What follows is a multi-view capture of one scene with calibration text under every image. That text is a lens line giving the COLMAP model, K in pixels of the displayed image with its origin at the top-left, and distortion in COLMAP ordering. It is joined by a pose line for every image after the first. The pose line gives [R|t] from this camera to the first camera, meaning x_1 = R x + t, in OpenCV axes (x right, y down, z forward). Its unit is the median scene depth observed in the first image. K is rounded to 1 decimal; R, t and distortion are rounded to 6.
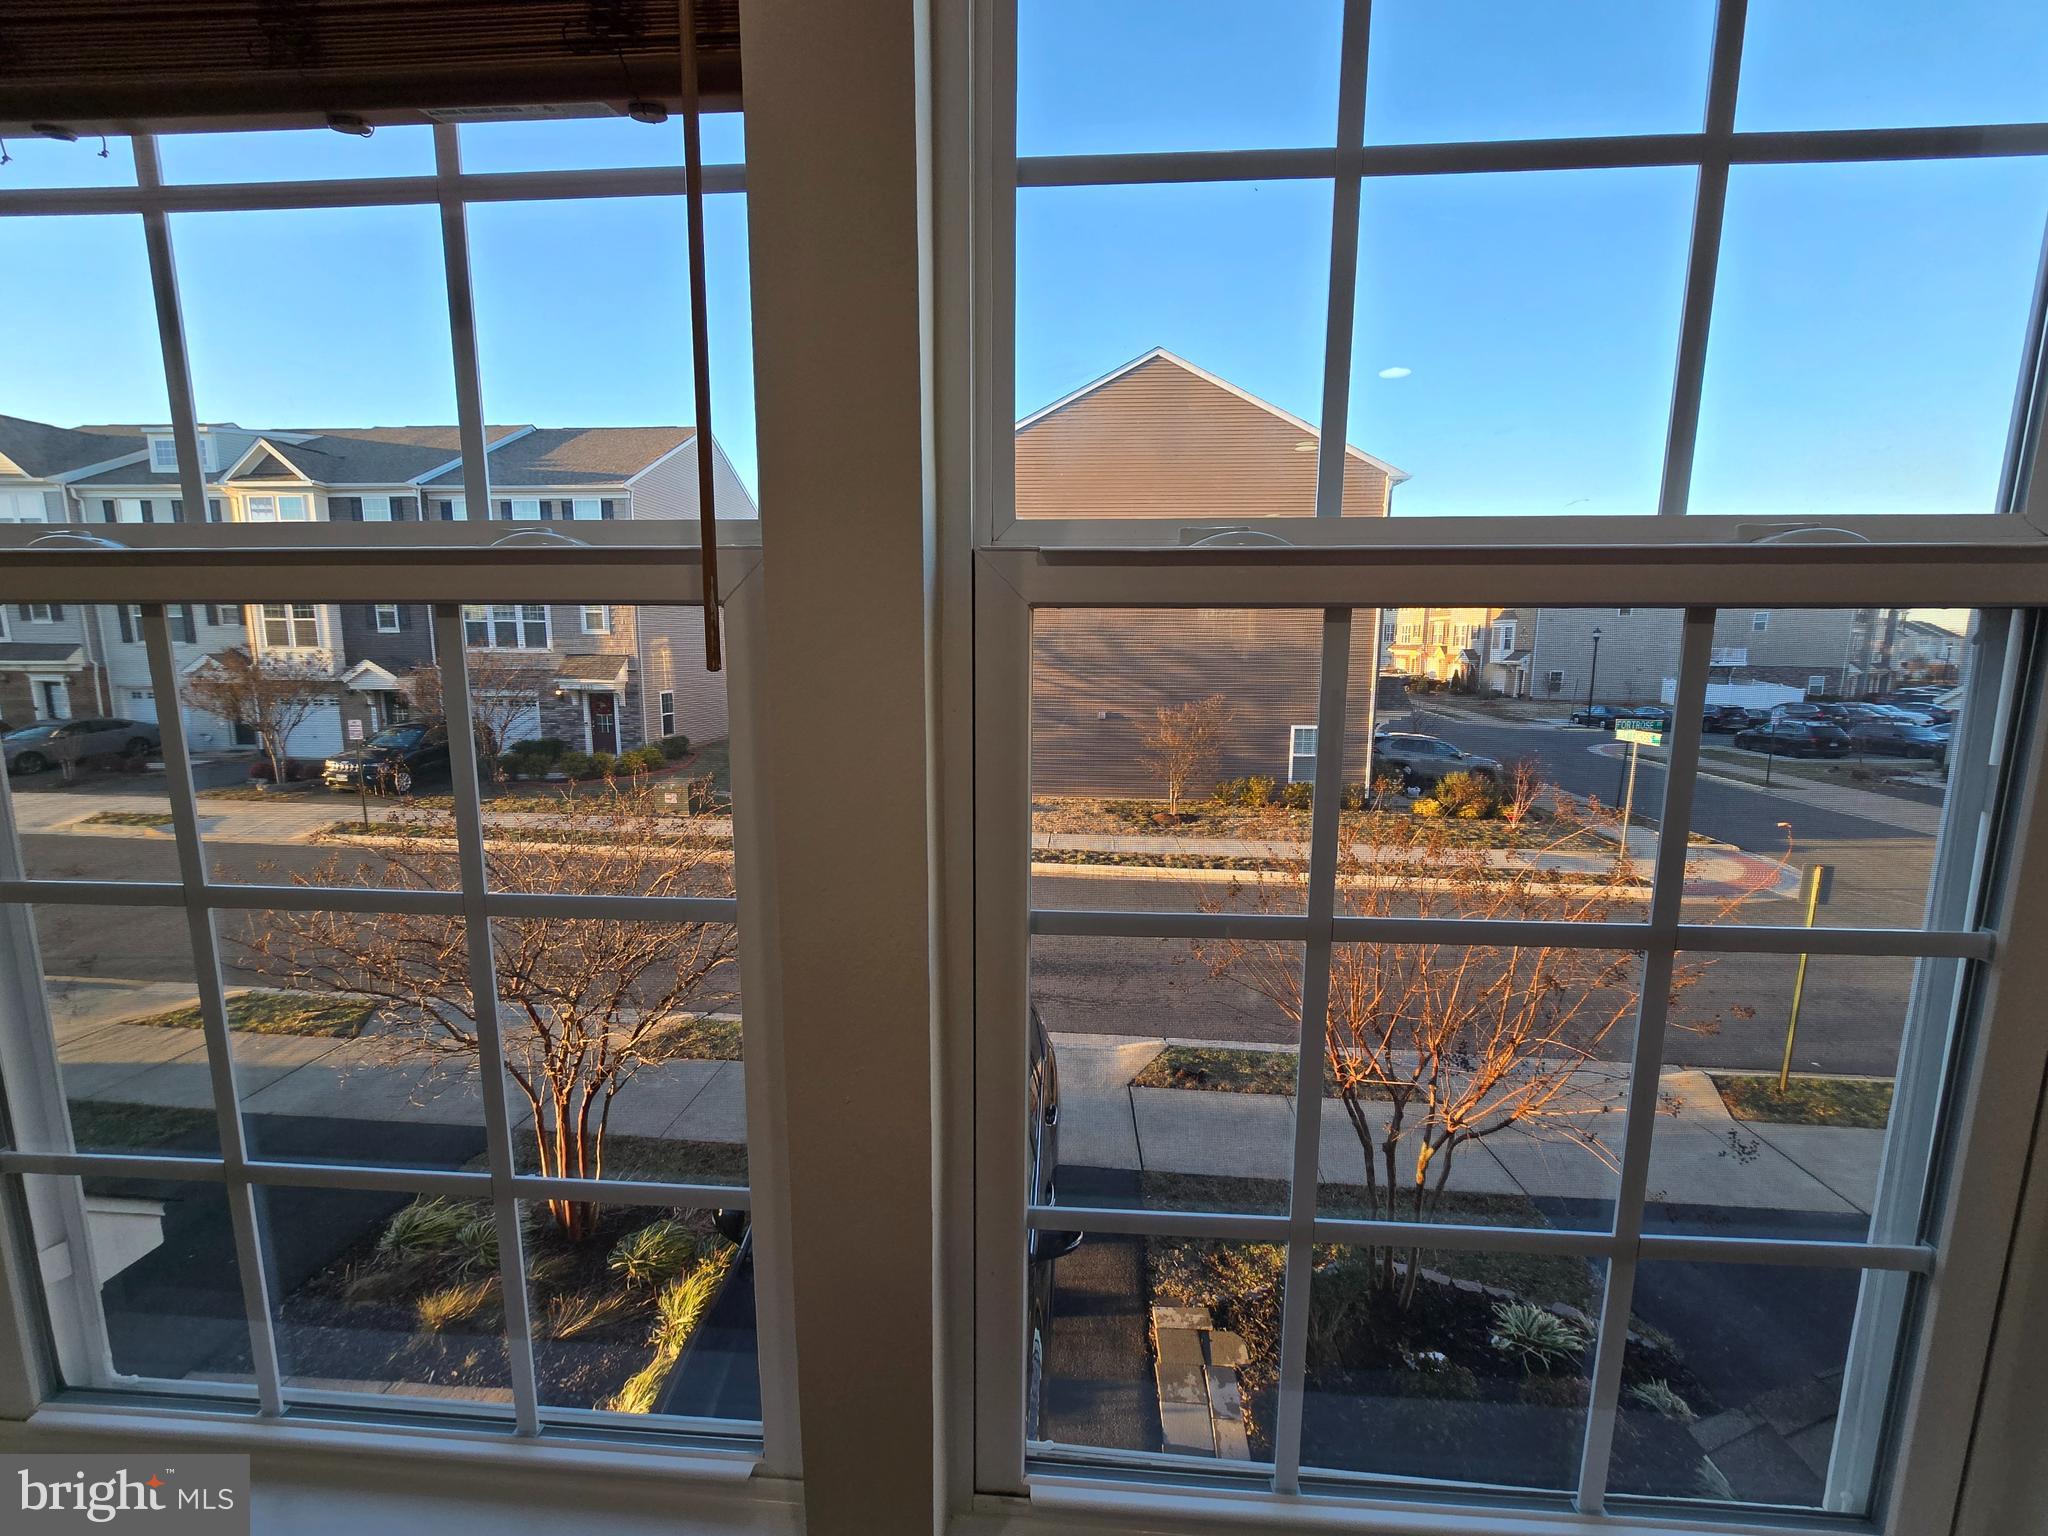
lens RADIAL K [[837.5, 0, 1019.0], [0, 837.5, 767.3], [0, 0, 1]] dist [-0.001951, 0.000360]
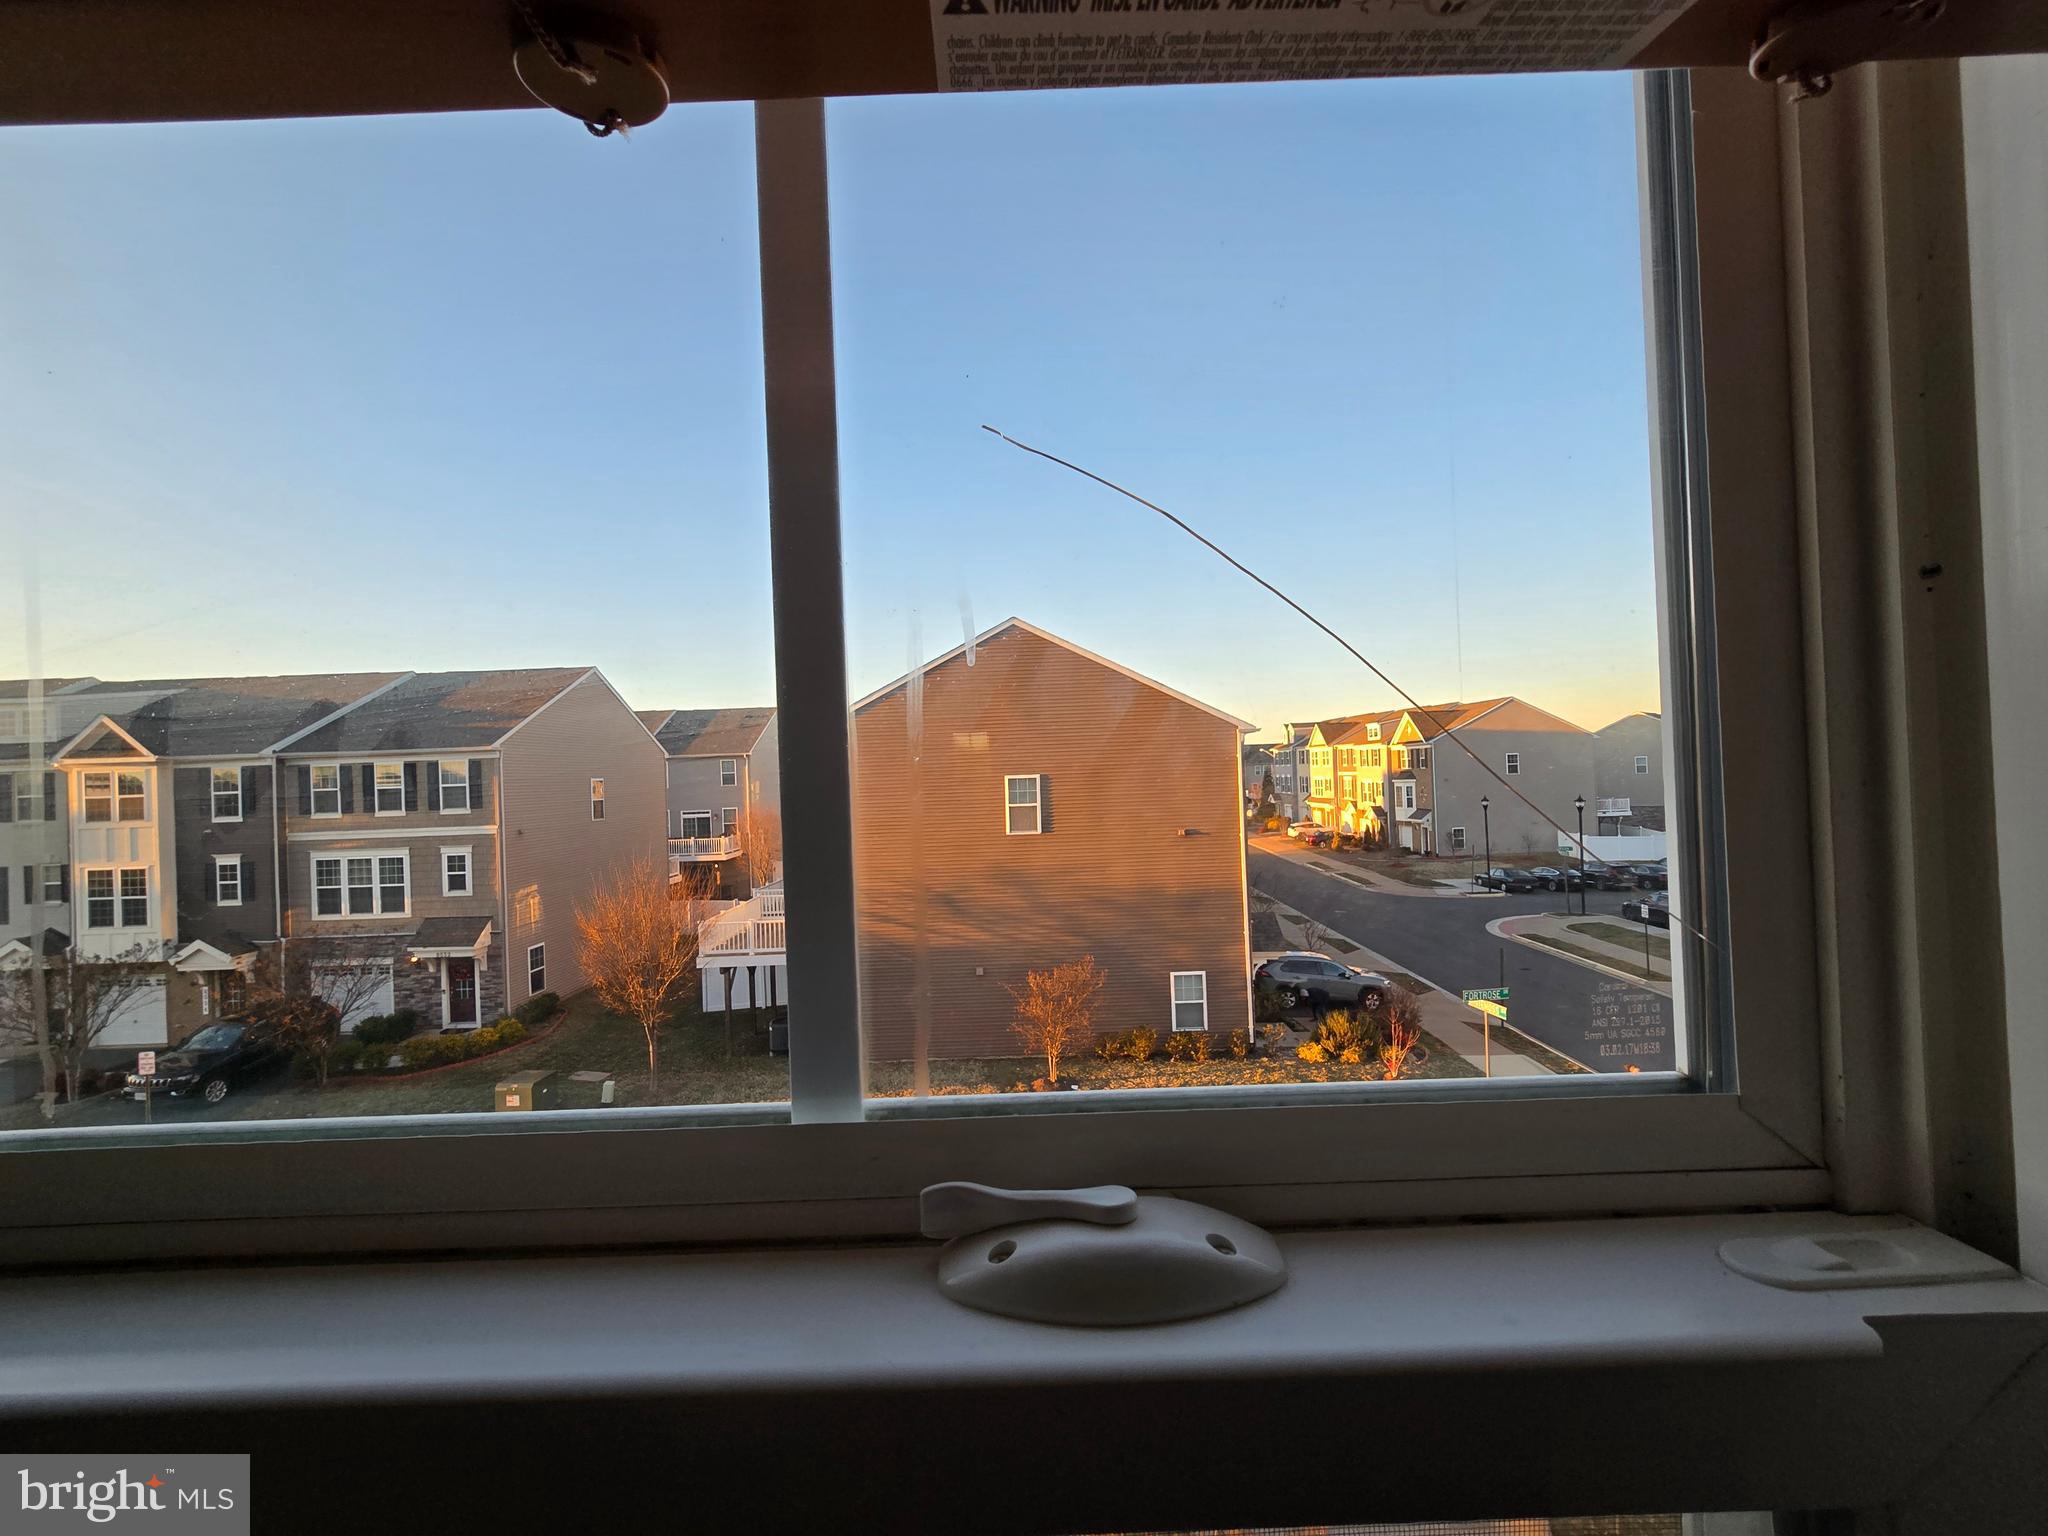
lens RADIAL K [[837.5, 0, 1022.7], [0, 837.5, 763.5], [0, 0, 1]] dist [-0.001951, 0.000360]
pose [[0.997036, -0.040075, 0.065677, 0.081912], [0.049712, 0.987071, -0.152378, -0.130390], [-0.058722, 0.155191, 0.986138, -0.006641]]
